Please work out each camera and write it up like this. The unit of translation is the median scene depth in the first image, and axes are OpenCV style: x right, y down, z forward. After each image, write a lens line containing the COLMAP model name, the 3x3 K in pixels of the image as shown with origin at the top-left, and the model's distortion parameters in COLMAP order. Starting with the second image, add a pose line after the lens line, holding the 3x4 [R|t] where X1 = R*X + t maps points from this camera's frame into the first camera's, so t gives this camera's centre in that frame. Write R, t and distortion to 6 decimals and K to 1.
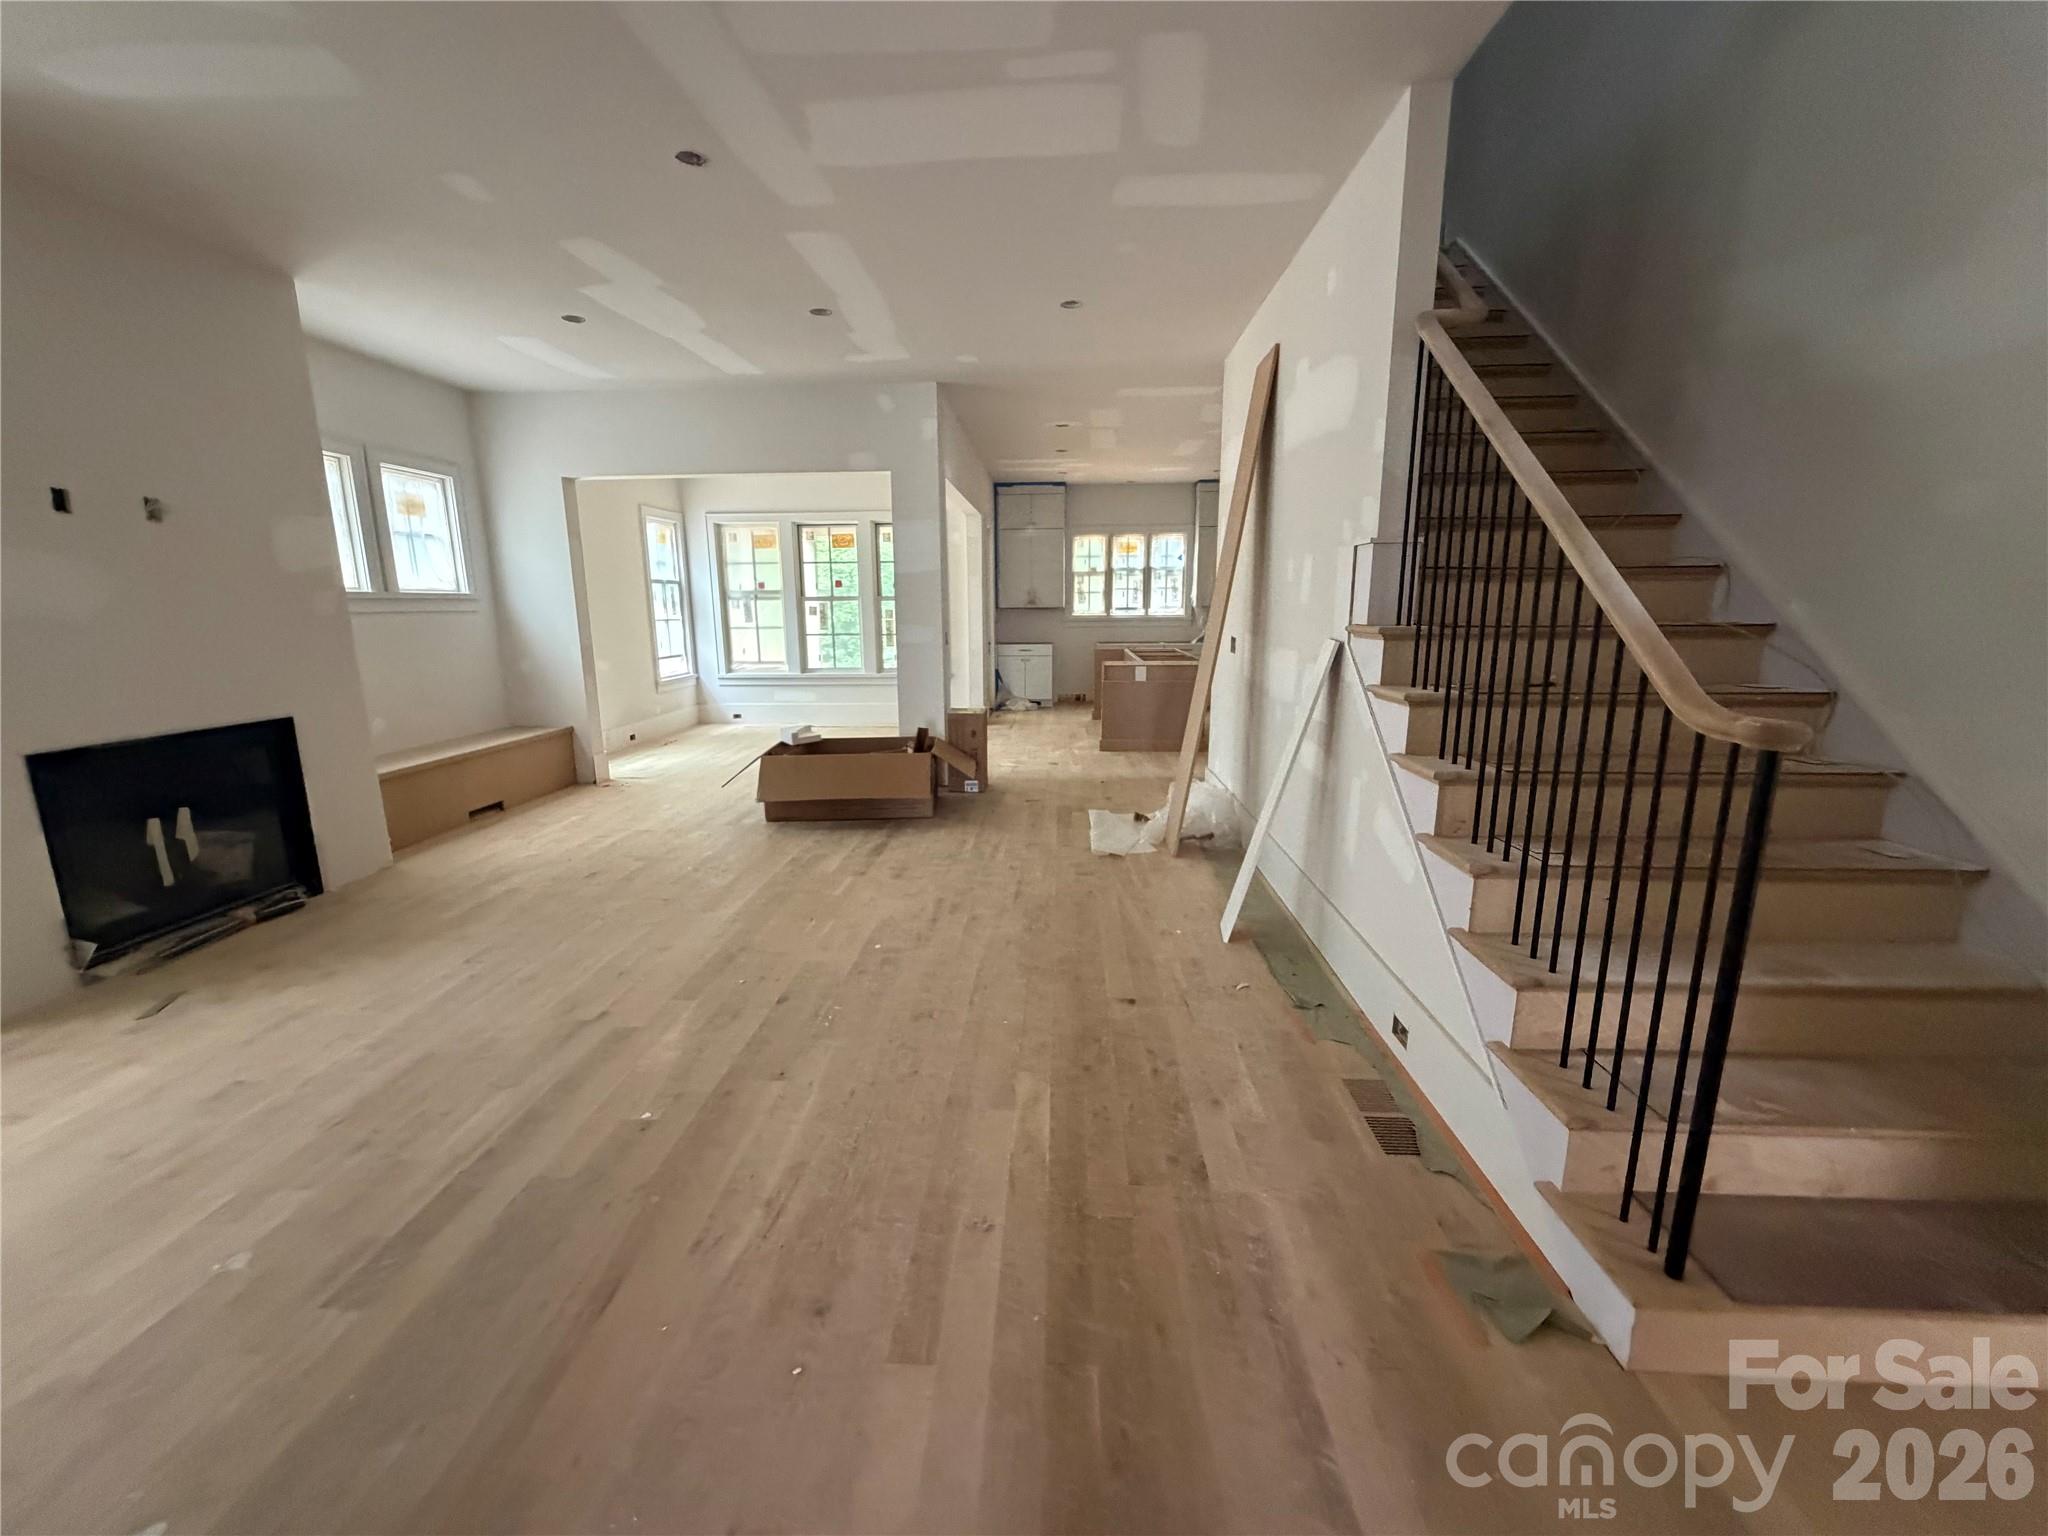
lens RADIAL K [[822.5, 0, 1011.8], [0, 822.5, 768.0], [0, 0, 1]] dist [0.002397, 0.000294]
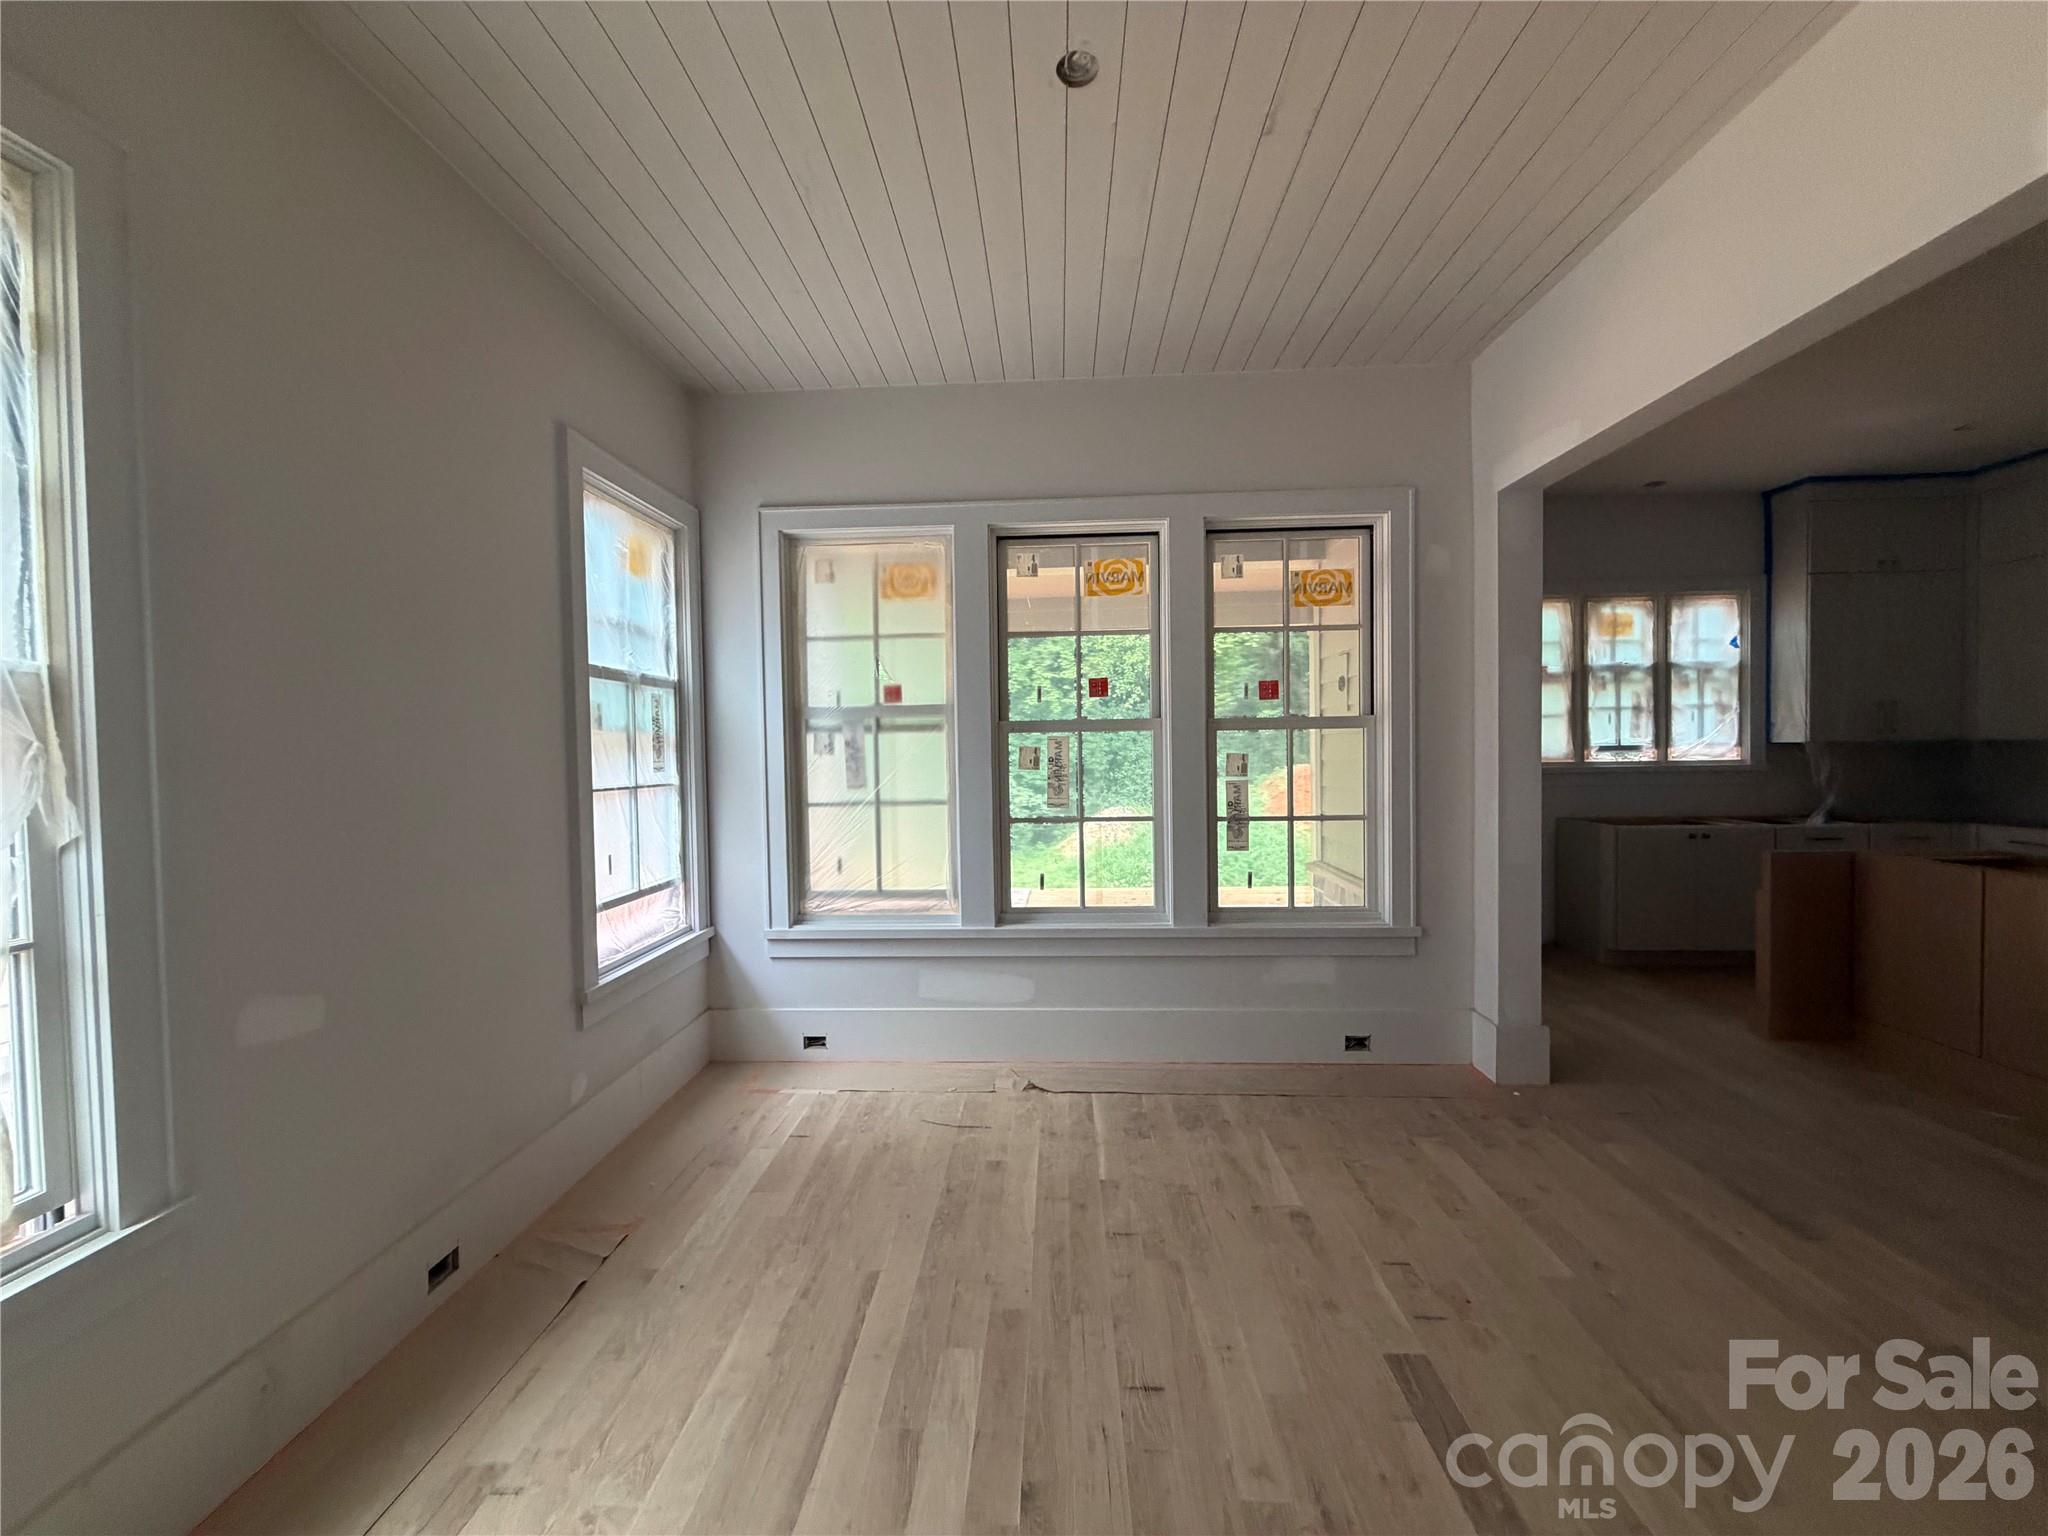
lens RADIAL K [[811.3, 0, 1024.0], [0, 811.3, 768.0], [0, 0, 1]] dist [0.001446, 0.000240]
pose [[0.999857, -0.007814, 0.015013, -0.423836], [0.010285, 0.985000, -0.172250, -0.207612], [-0.013442, 0.172379, 0.984939, 1.075280]]
